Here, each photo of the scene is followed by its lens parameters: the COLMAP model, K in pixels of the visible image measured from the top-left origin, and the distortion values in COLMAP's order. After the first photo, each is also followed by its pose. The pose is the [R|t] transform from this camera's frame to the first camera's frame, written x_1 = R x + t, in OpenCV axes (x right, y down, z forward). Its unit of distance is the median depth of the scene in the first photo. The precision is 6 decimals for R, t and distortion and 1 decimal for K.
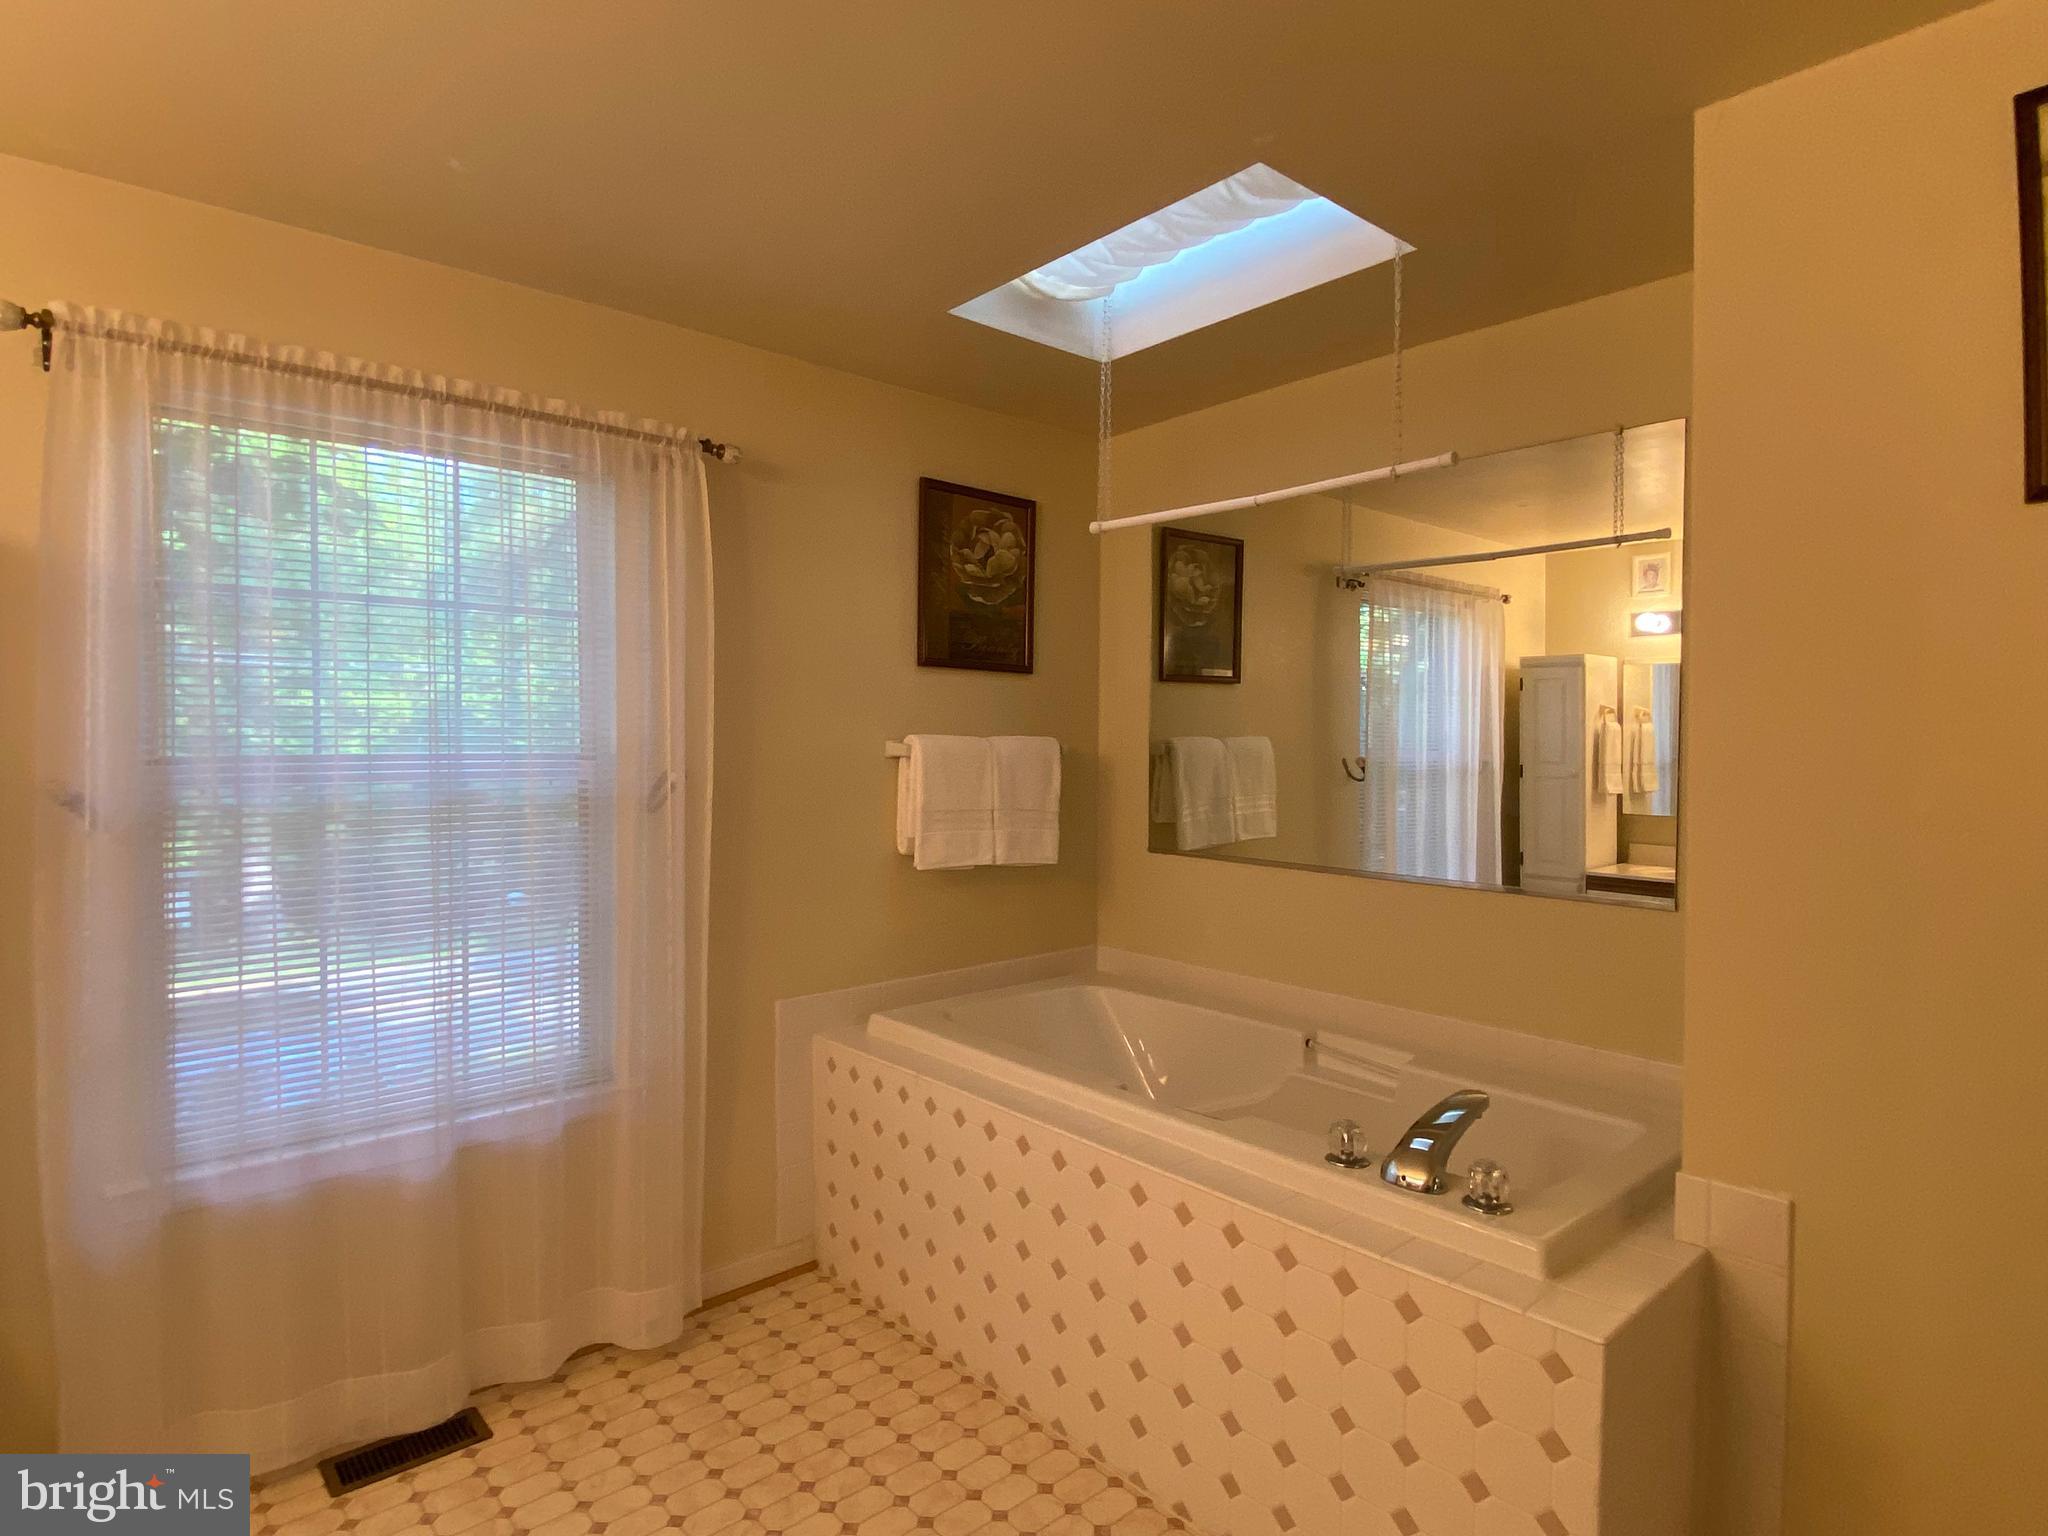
lens RADIAL K [[1094.1, 0, 1026.8], [0, 1094.1, 766.8], [0, 0, 1]] dist [0.022699, -0.029592]
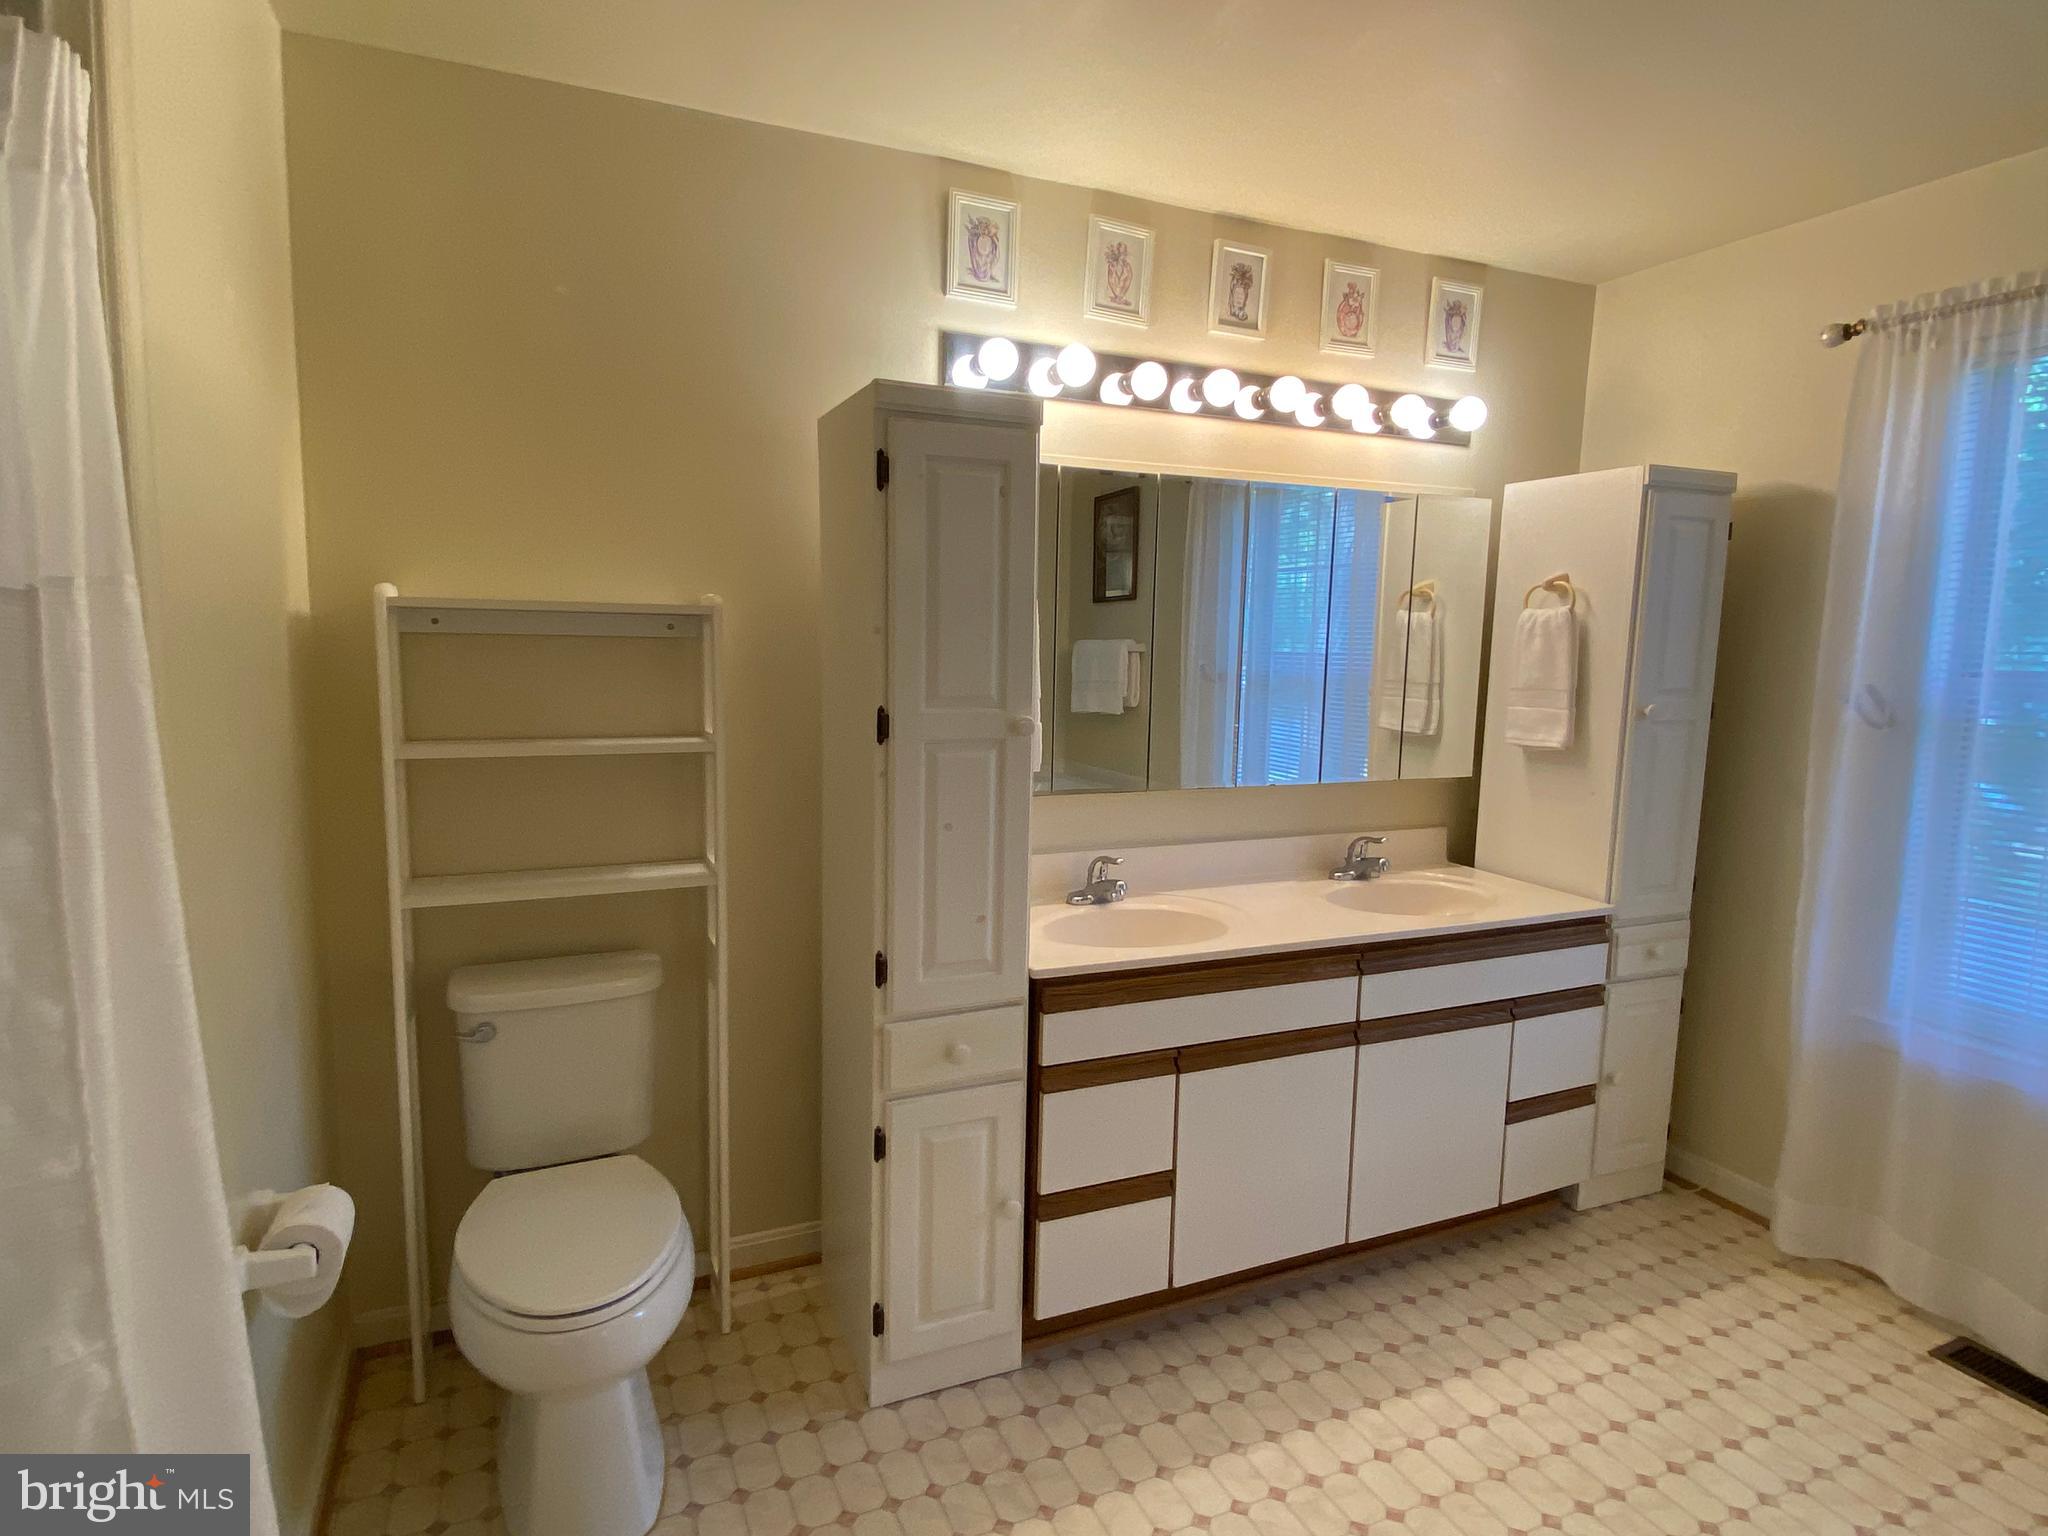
lens RADIAL K [[1109.2, 0, 1026.7], [0, 1109.2, 771.8], [0, 0, 1]] dist [0.044892, -0.030720]
pose [[-0.298365, 0.106076, -0.948539, 0.469126], [-0.036361, 0.991820, 0.122353, -0.009645], [0.953759, 0.070996, -0.292068, 0.314126]]
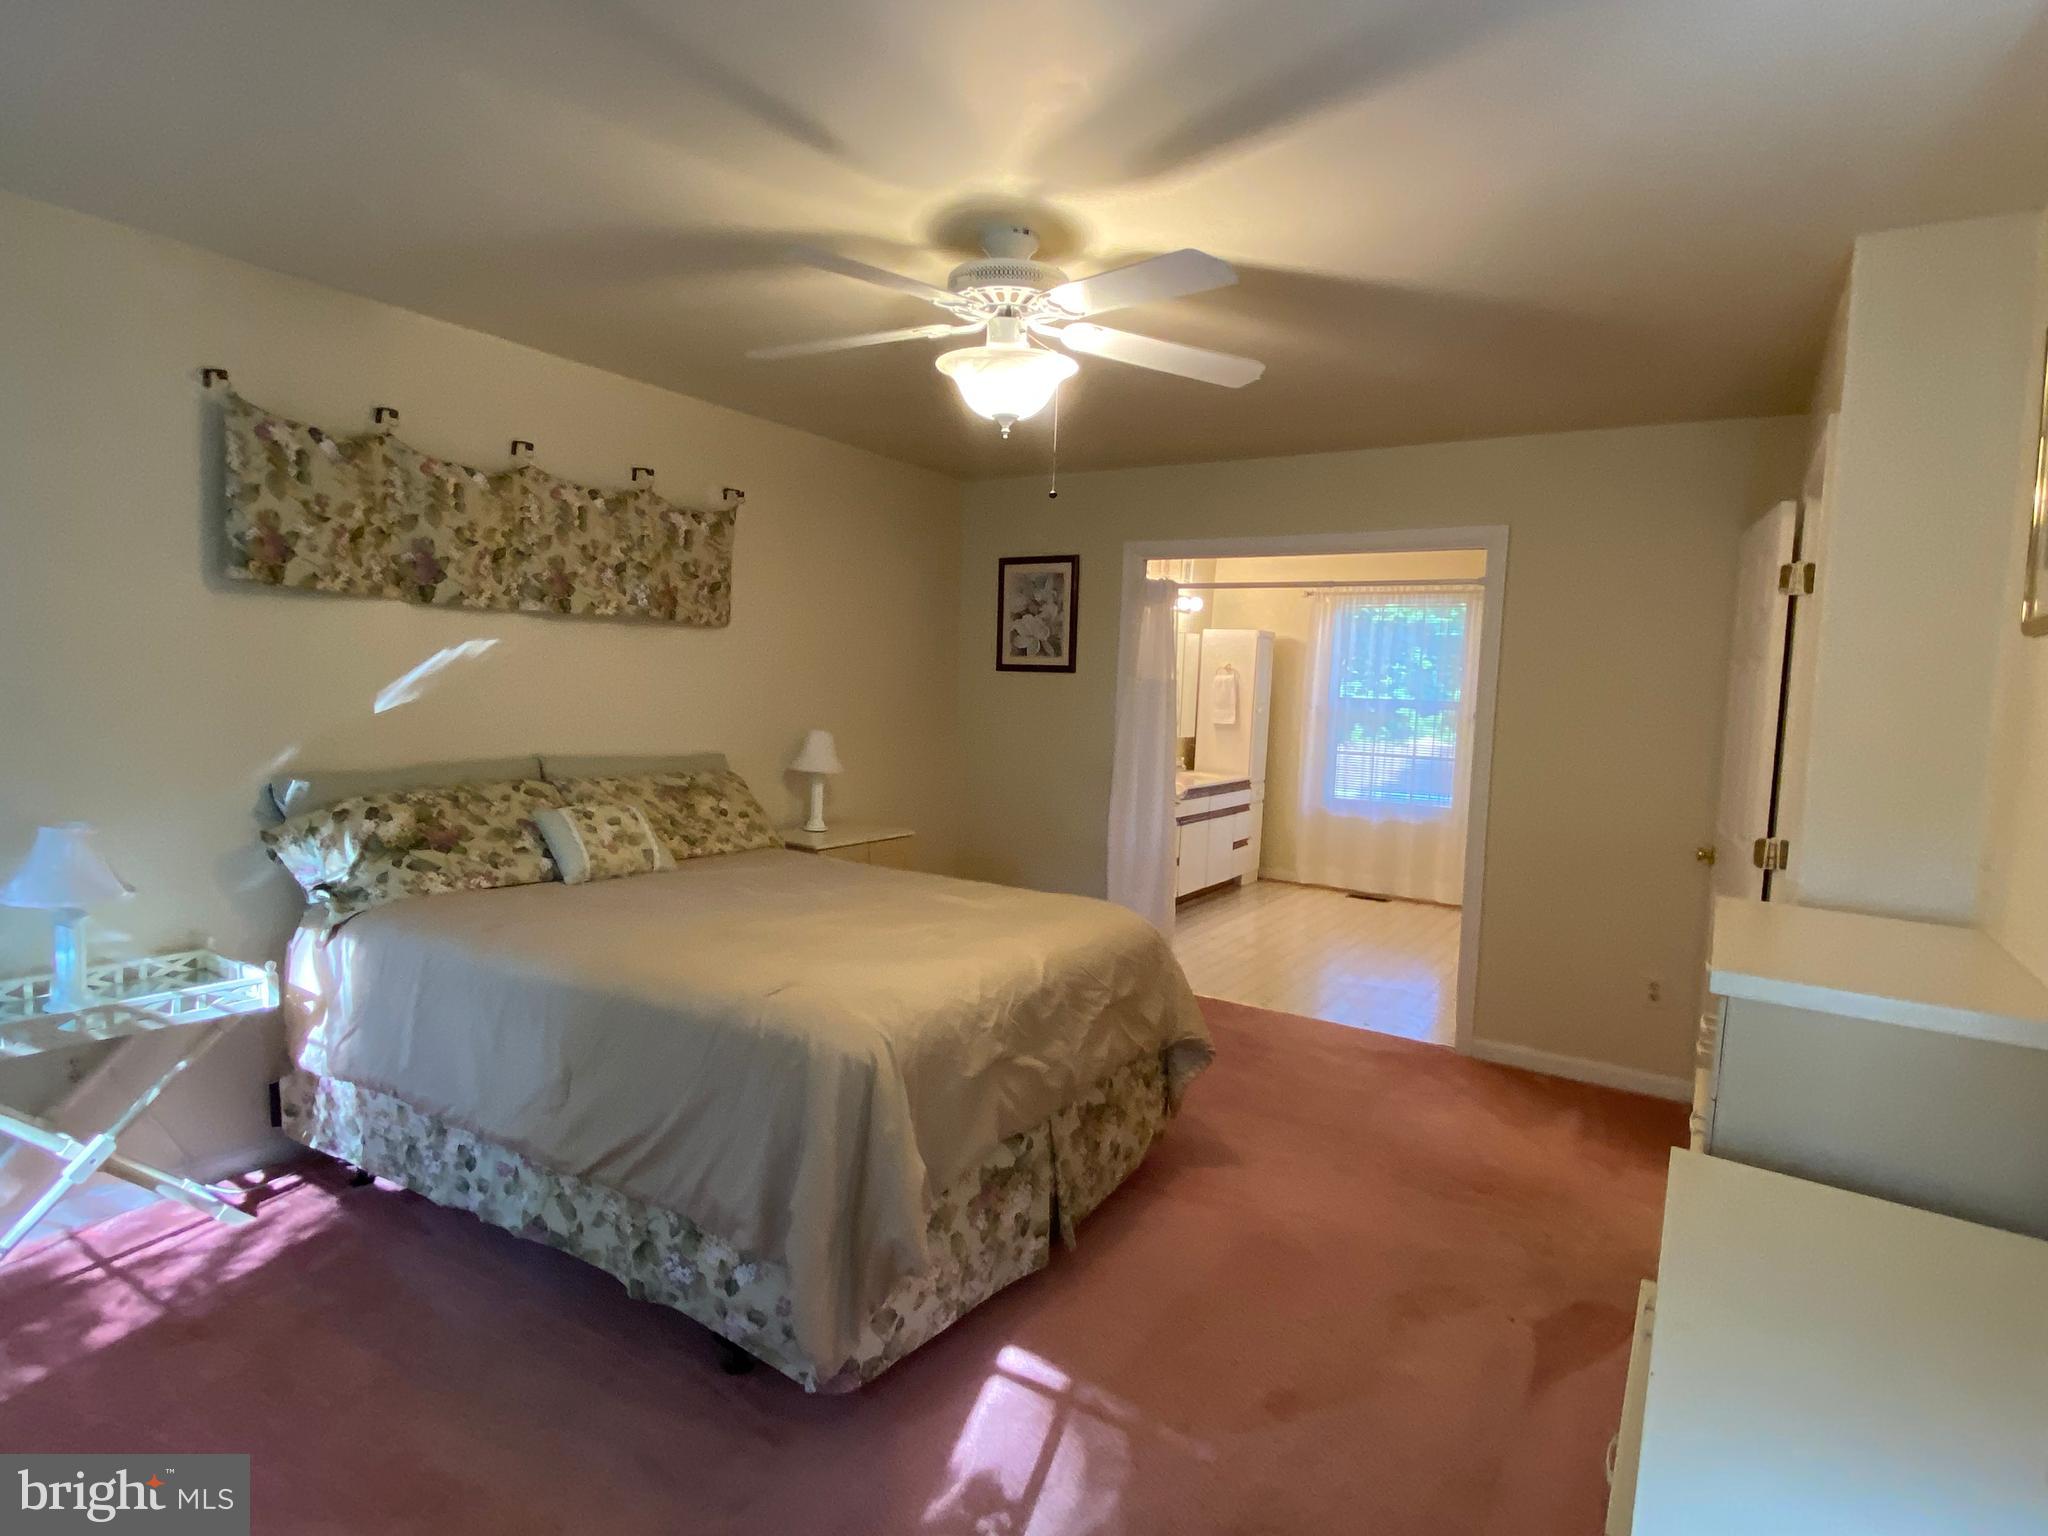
lens RADIAL K [[1081.9, 0, 1020.3], [0, 1081.9, 760.7], [0, 0, 1]] dist [0.088716, -0.133047]
pose [[0.275803, 0.081686, -0.957737, 1.918864], [-0.056943, 0.996021, 0.068554, 0.007887], [0.959526, 0.035630, 0.279357, -0.832056]]
